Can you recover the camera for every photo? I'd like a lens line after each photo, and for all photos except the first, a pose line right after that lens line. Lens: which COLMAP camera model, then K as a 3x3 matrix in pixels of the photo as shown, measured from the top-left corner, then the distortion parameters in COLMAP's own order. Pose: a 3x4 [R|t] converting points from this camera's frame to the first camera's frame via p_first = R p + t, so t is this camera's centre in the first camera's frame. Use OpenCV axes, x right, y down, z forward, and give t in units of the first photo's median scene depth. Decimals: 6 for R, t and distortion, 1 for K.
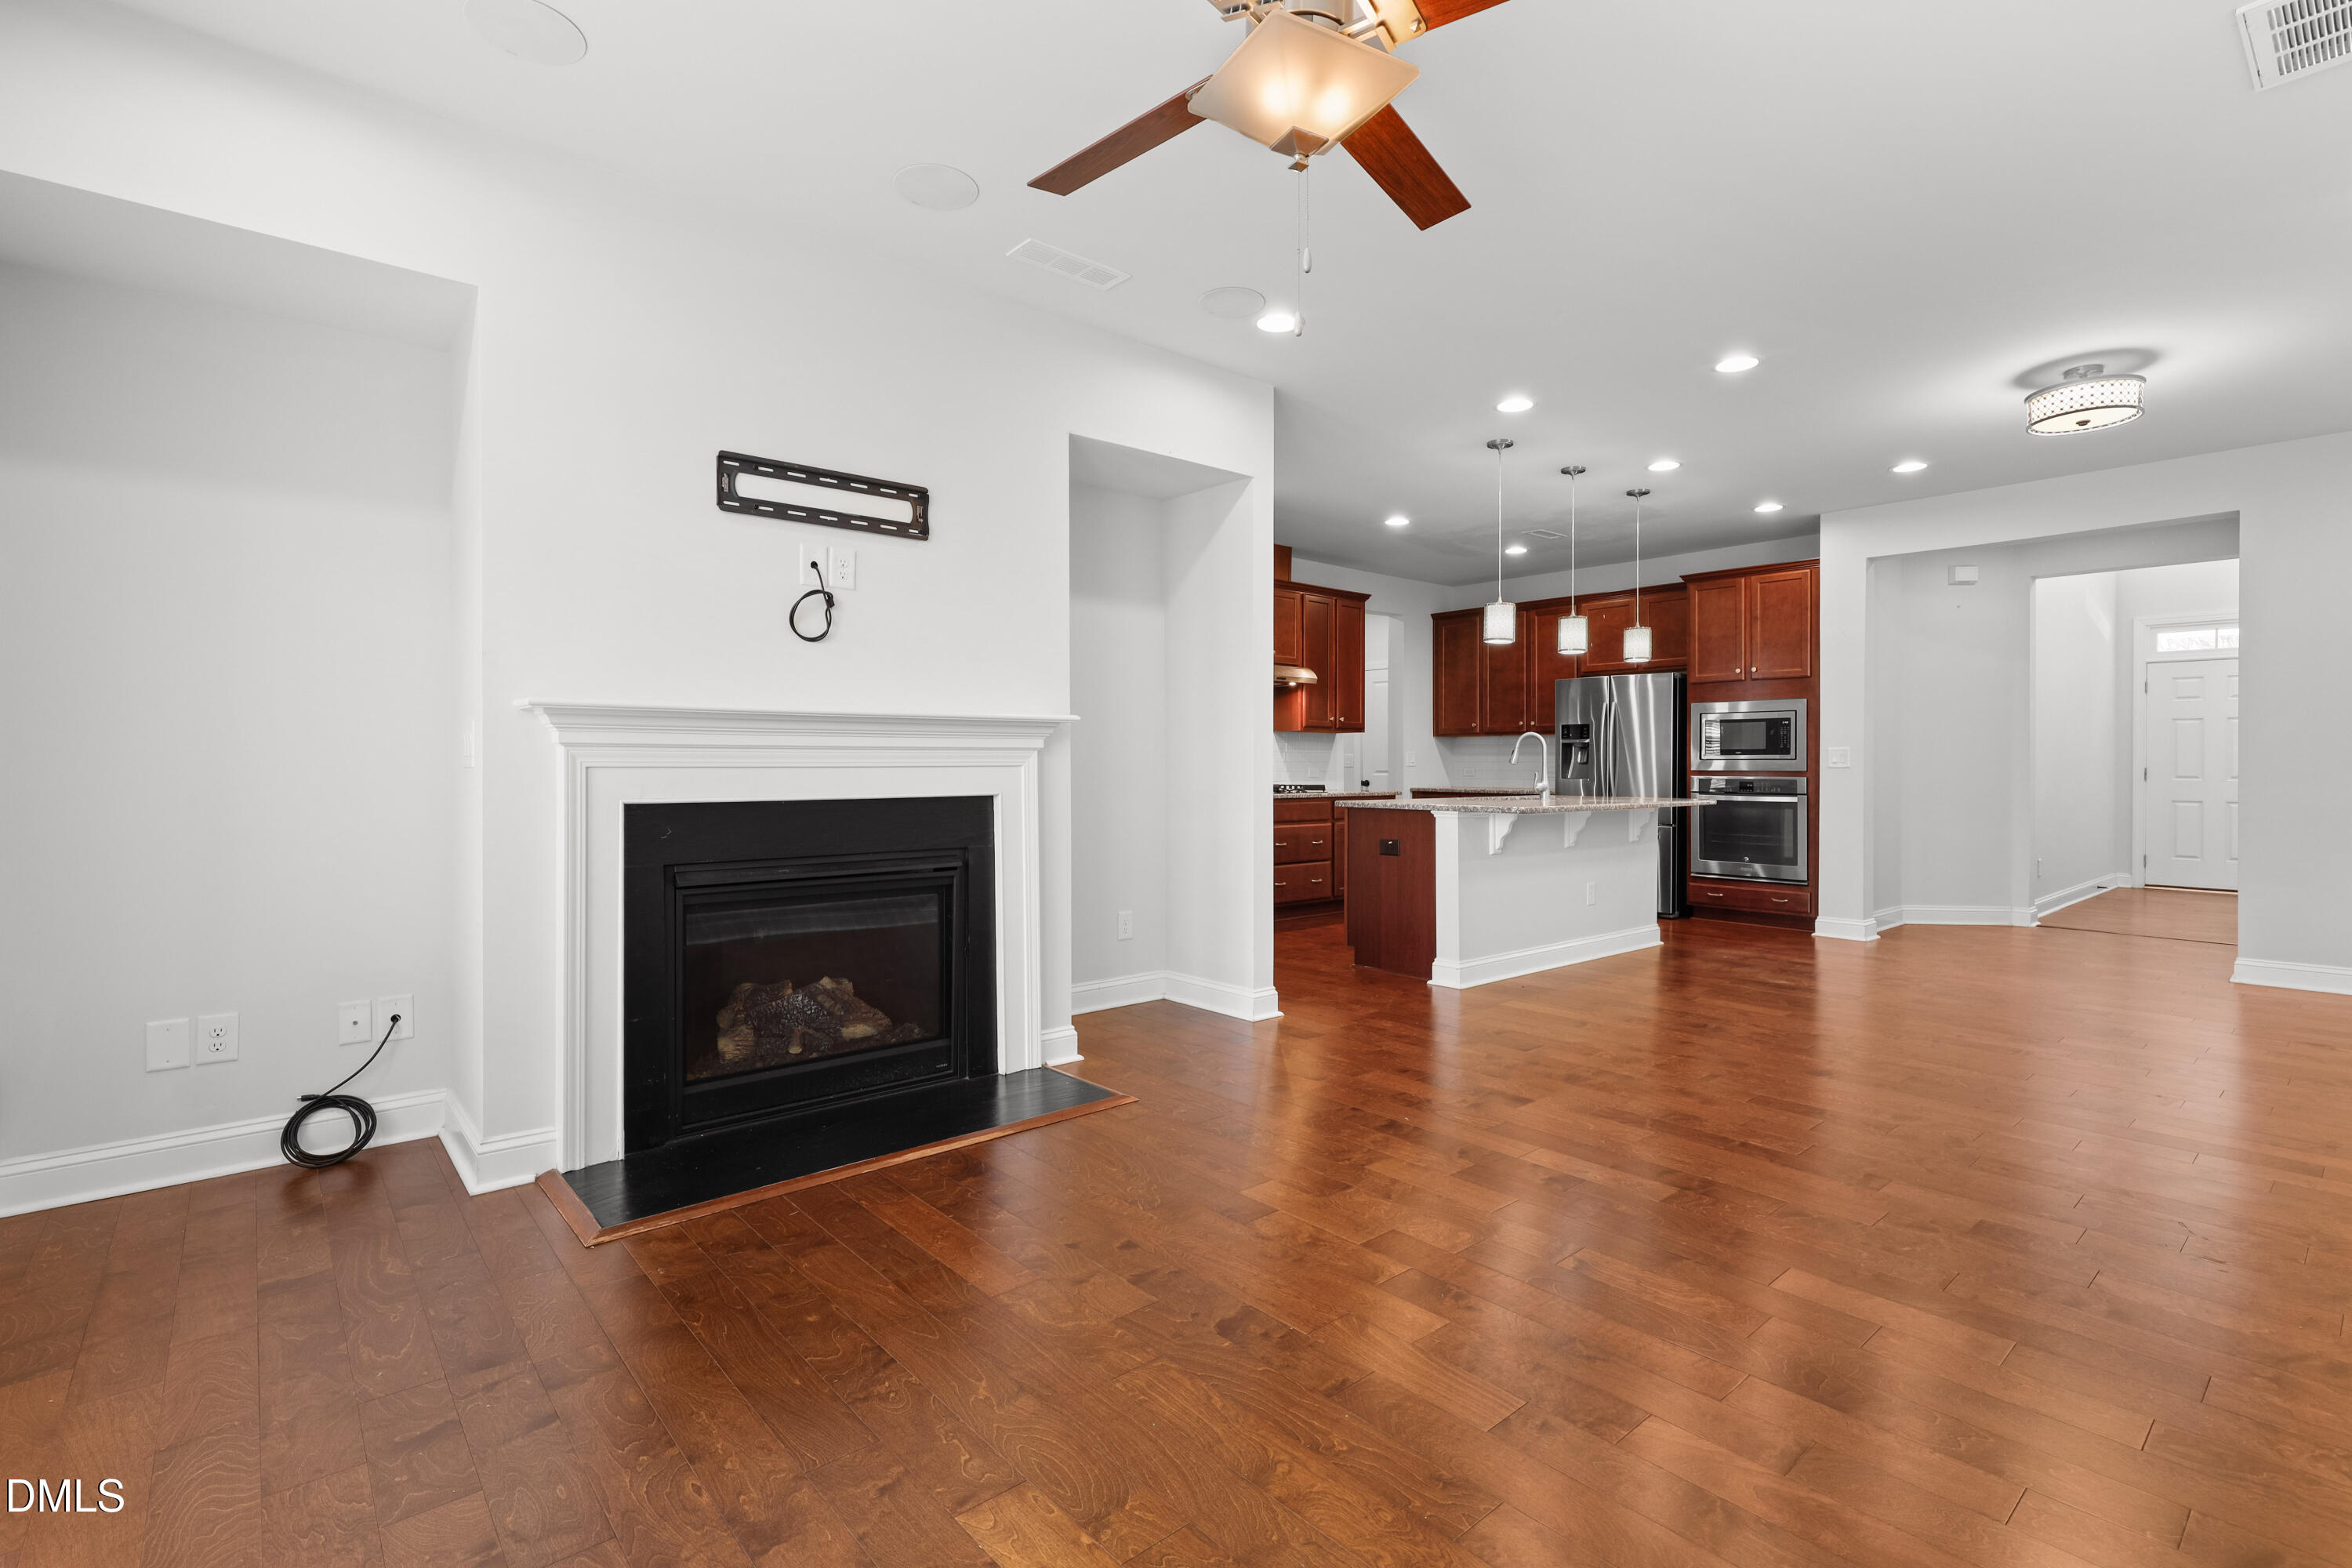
lens RADIAL K [[1083.3, 0, 1180.9], [0, 1083.3, 766.7], [0, 0, 1]] dist [0.000748, -0.000277]
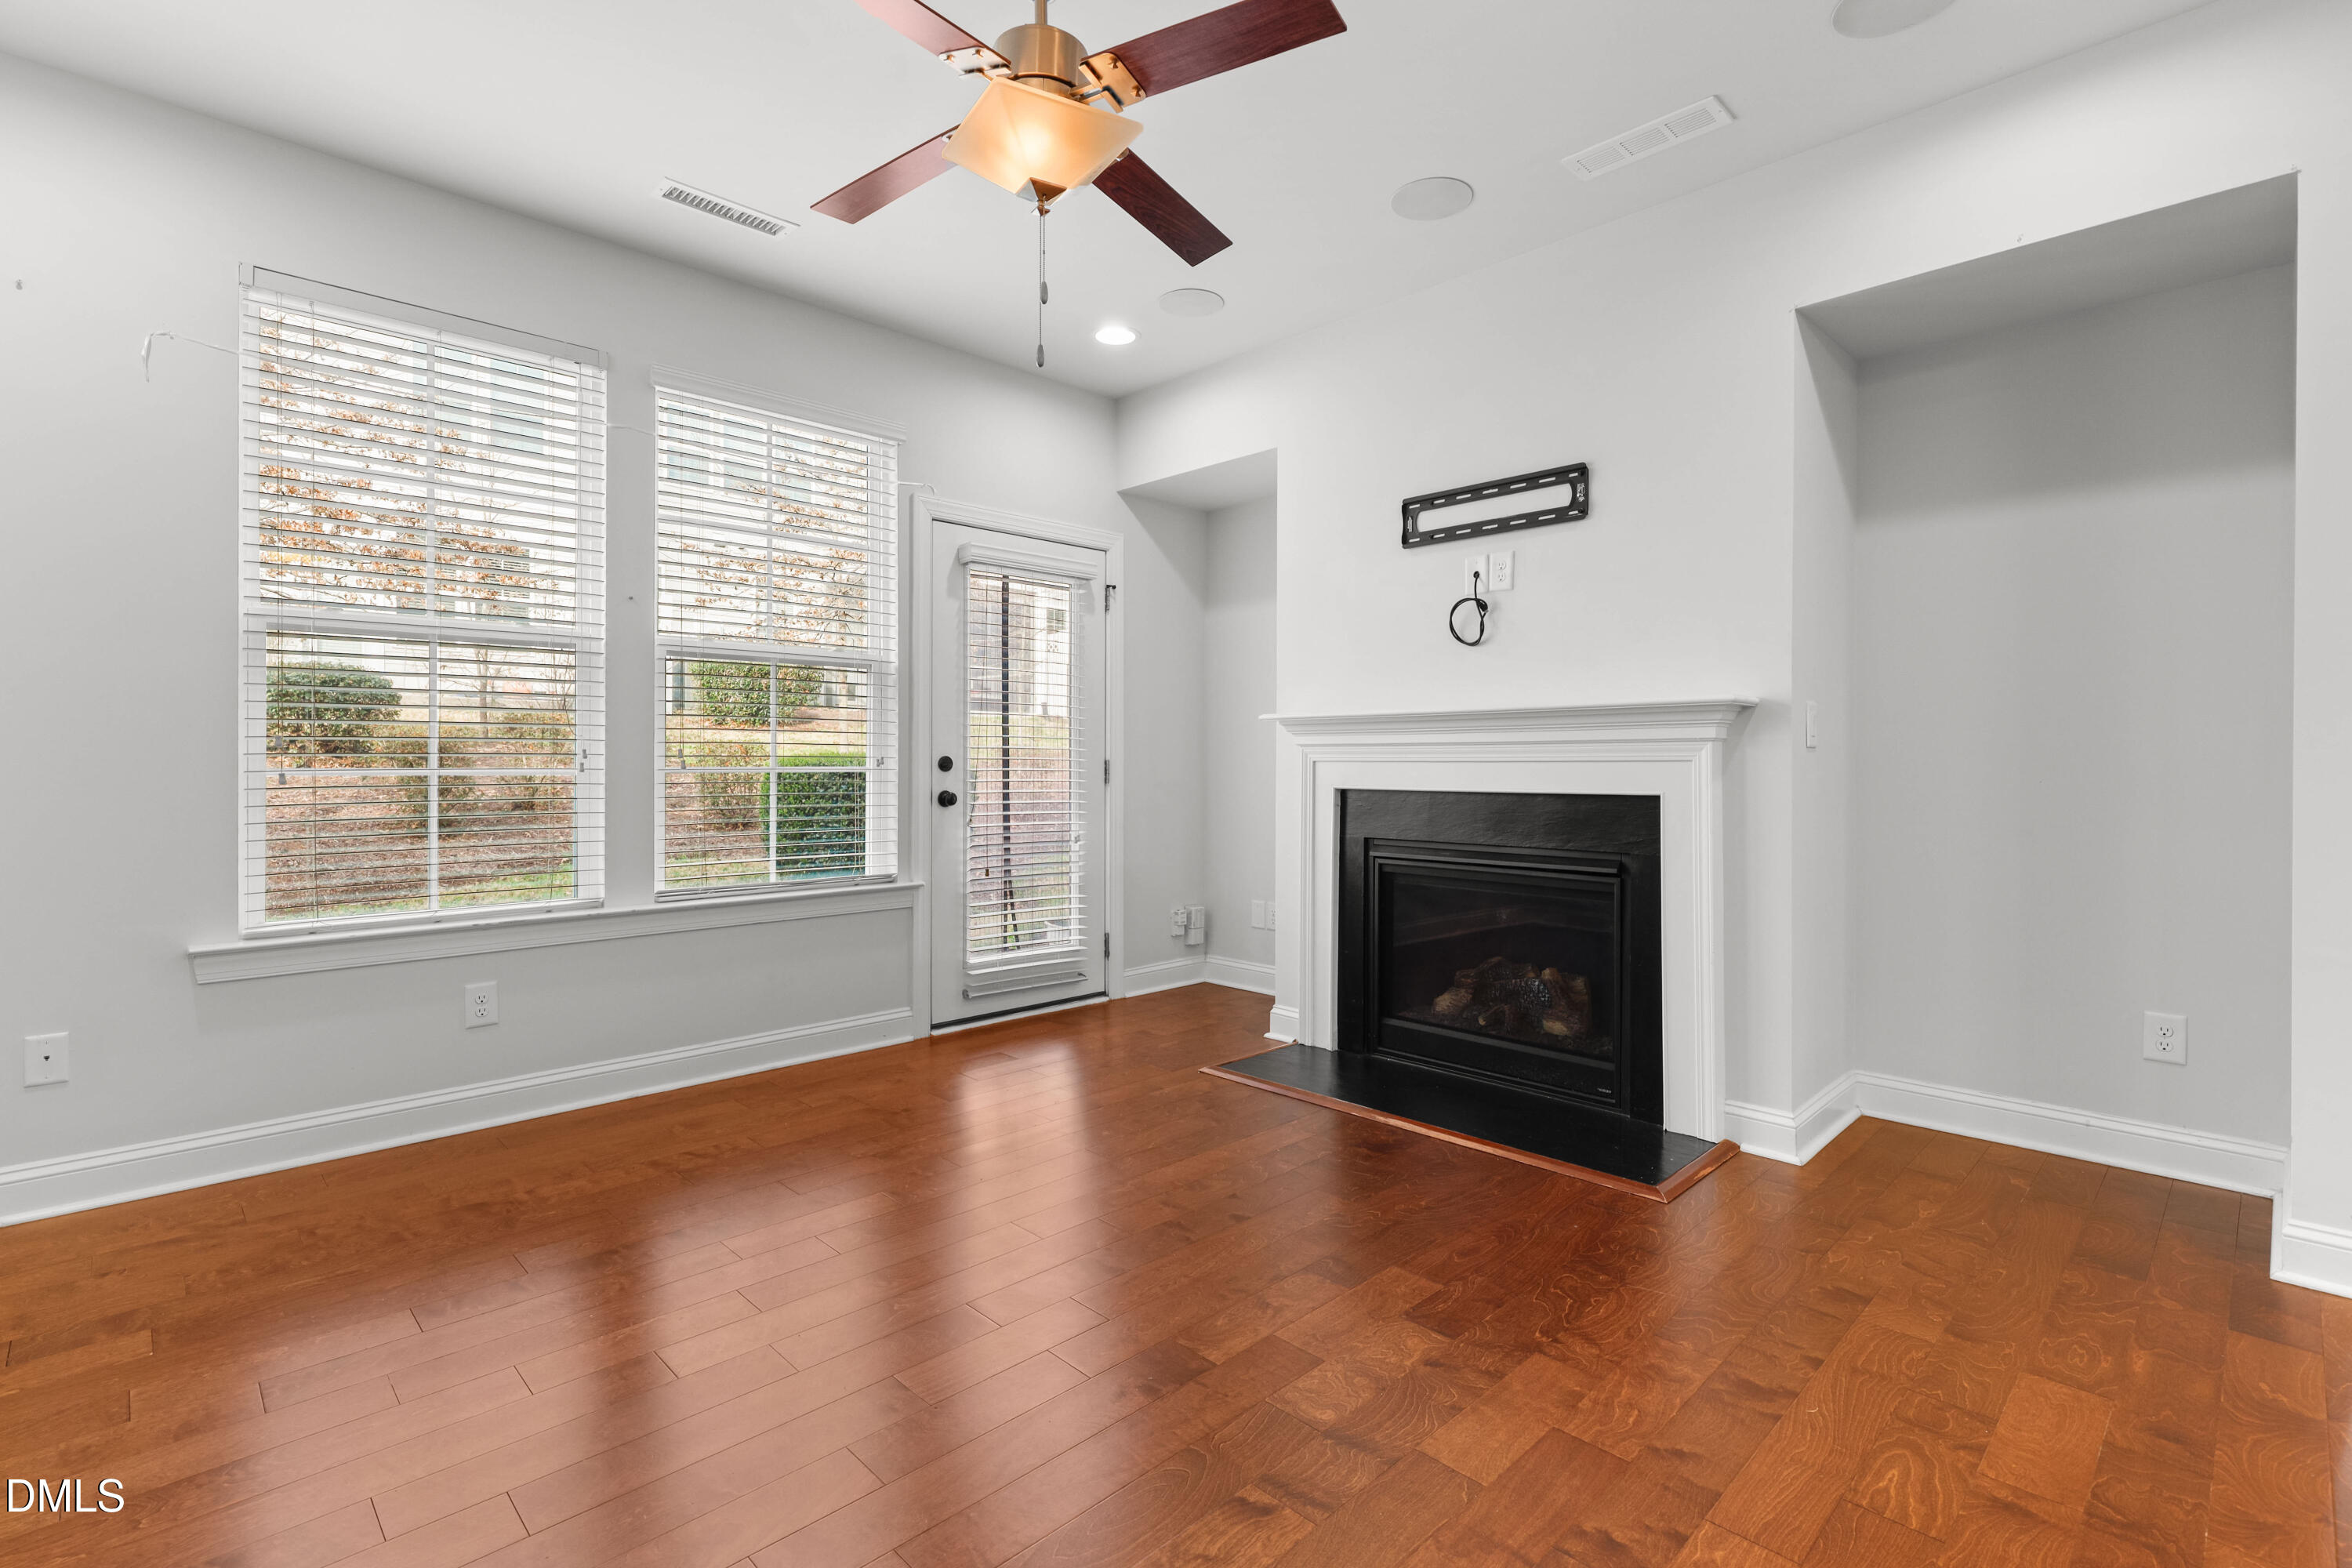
lens RADIAL K [[1083.3, 0, 1180.9], [0, 1083.3, 766.7], [0, 0, 1]] dist [0.000748, -0.000277]
pose [[0.056062, 0.004811, -0.998416, 0.697224], [-0.001922, 0.999987, 0.004711, 0.000555], [0.998425, 0.001655, 0.056071, 0.620849]]
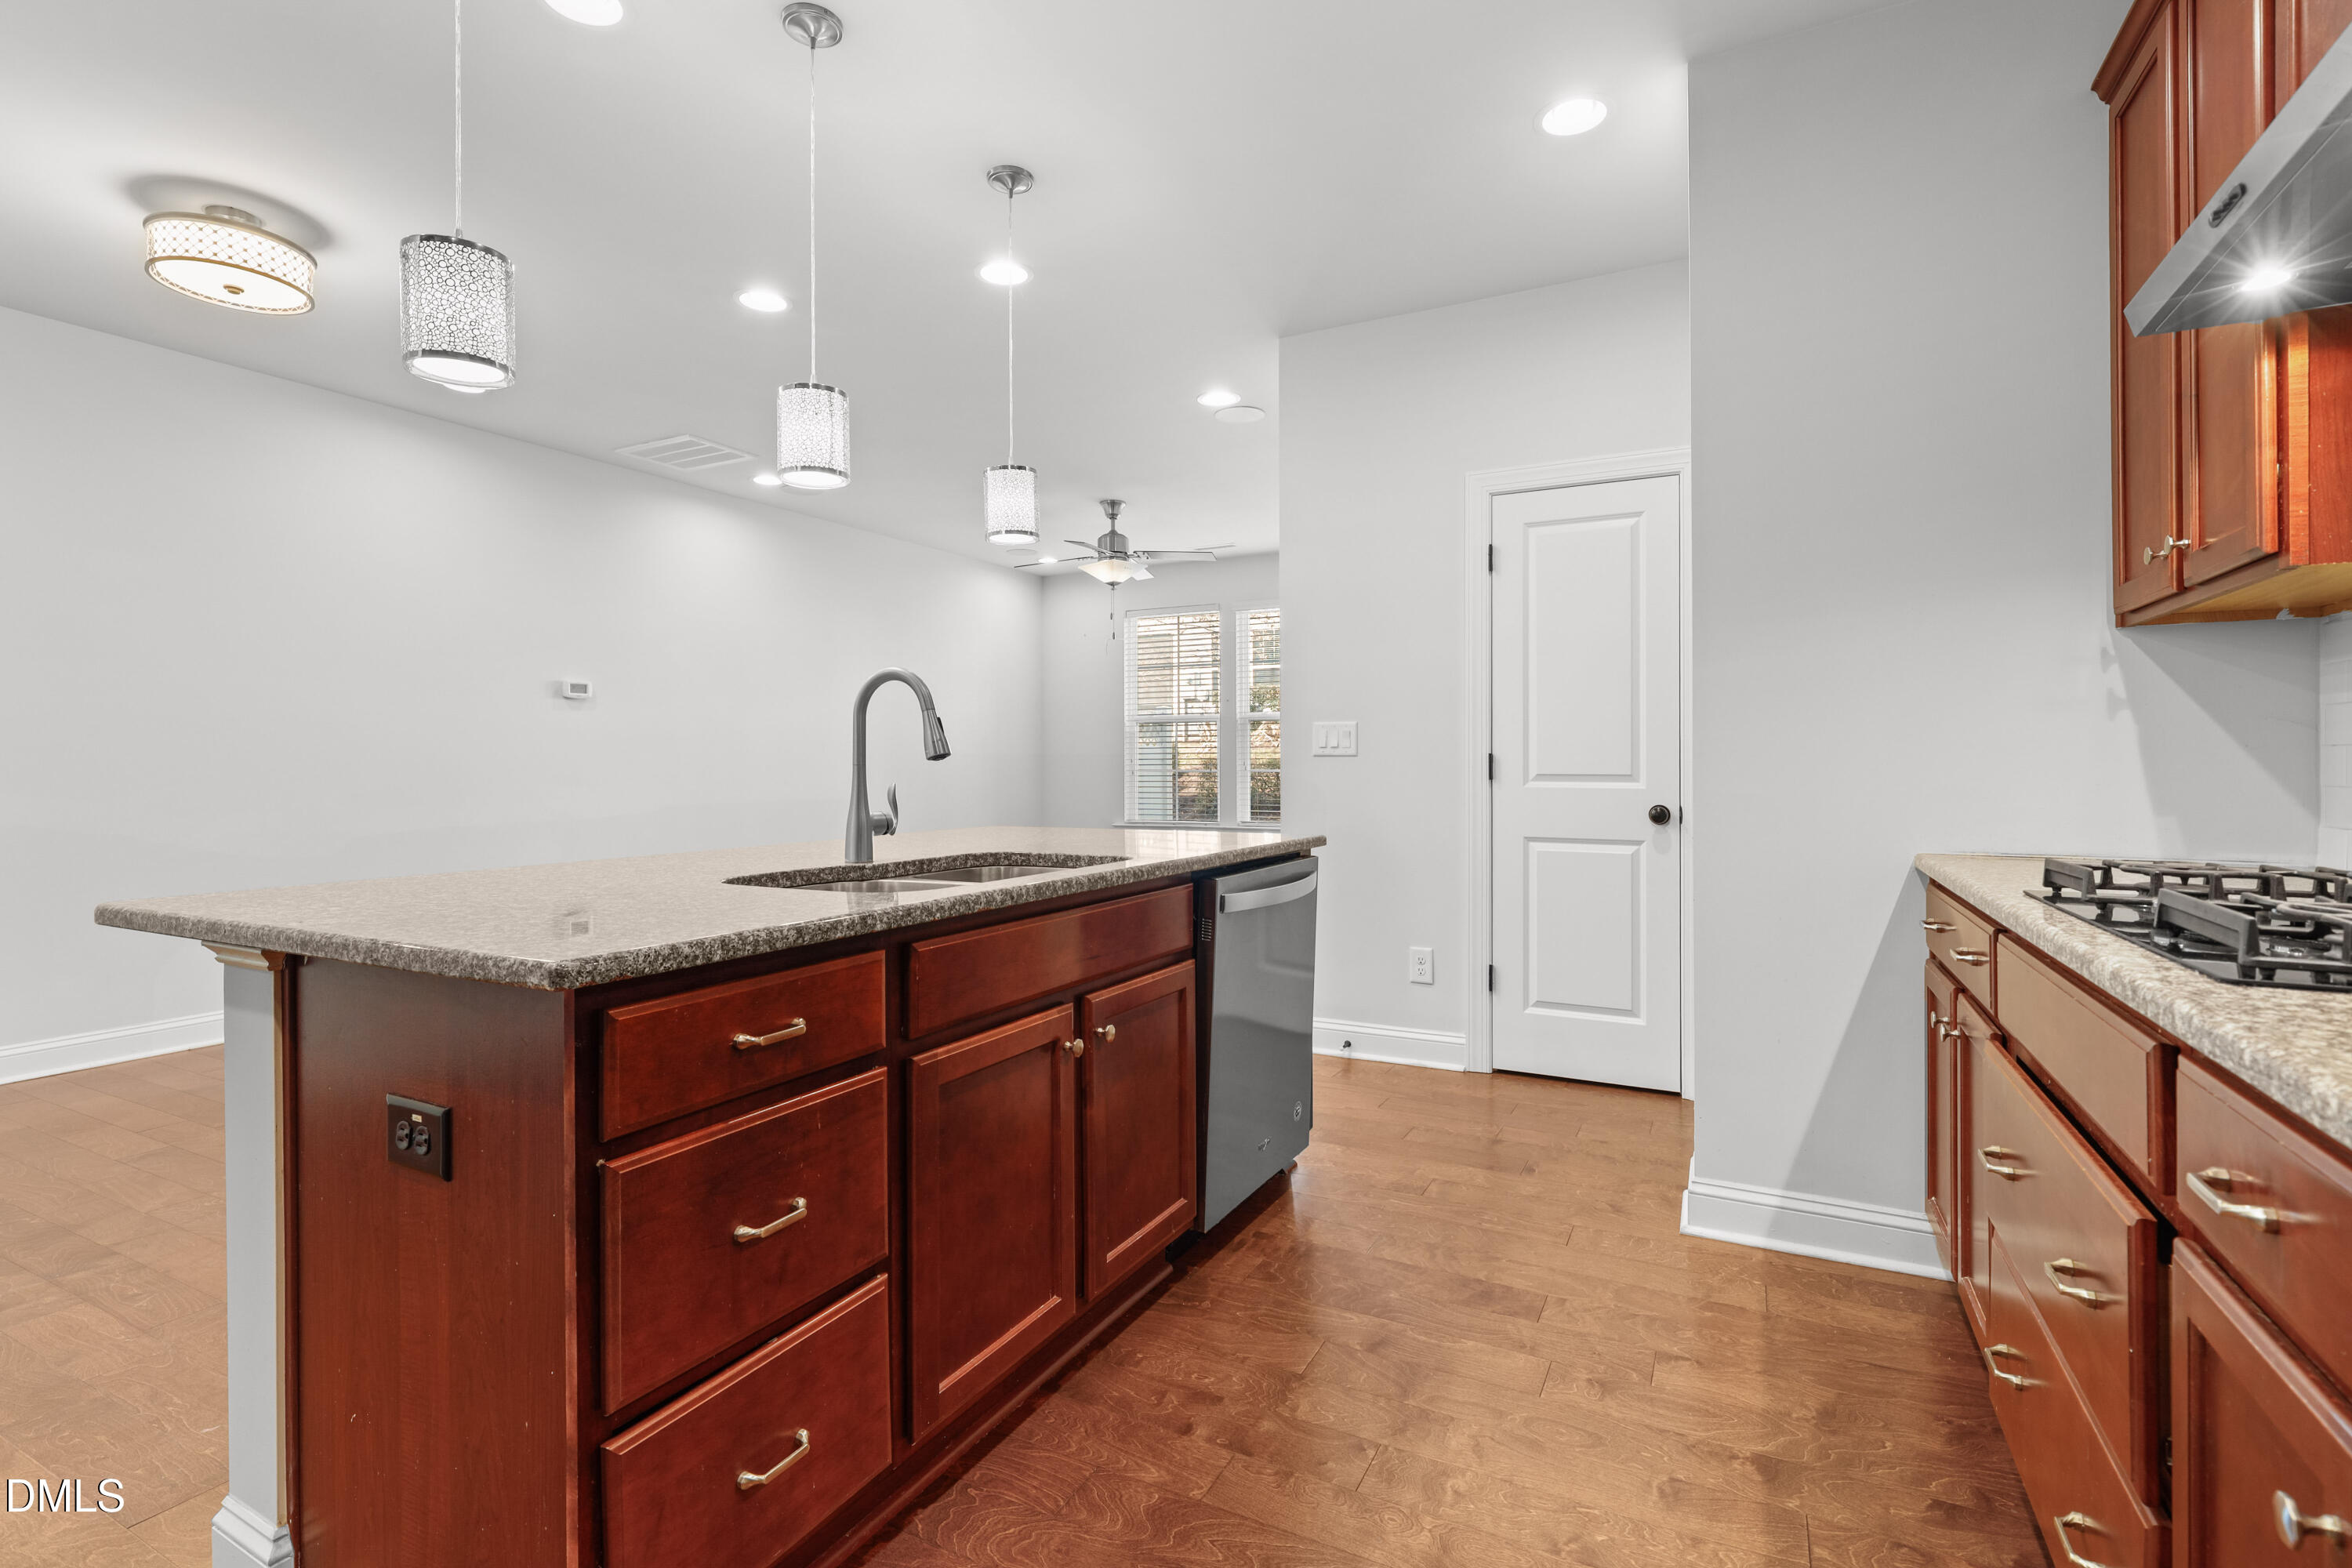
lens RADIAL K [[1083.3, 0, 1180.9], [0, 1083.3, 766.7], [0, 0, 1]] dist [0.000748, -0.000277]
pose [[-0.933221, 0.004470, -0.359274, 0.646270], [0.005412, 0.999984, -0.001615, 0.000050], [0.359261, -0.003451, -0.933231, 2.412366]]
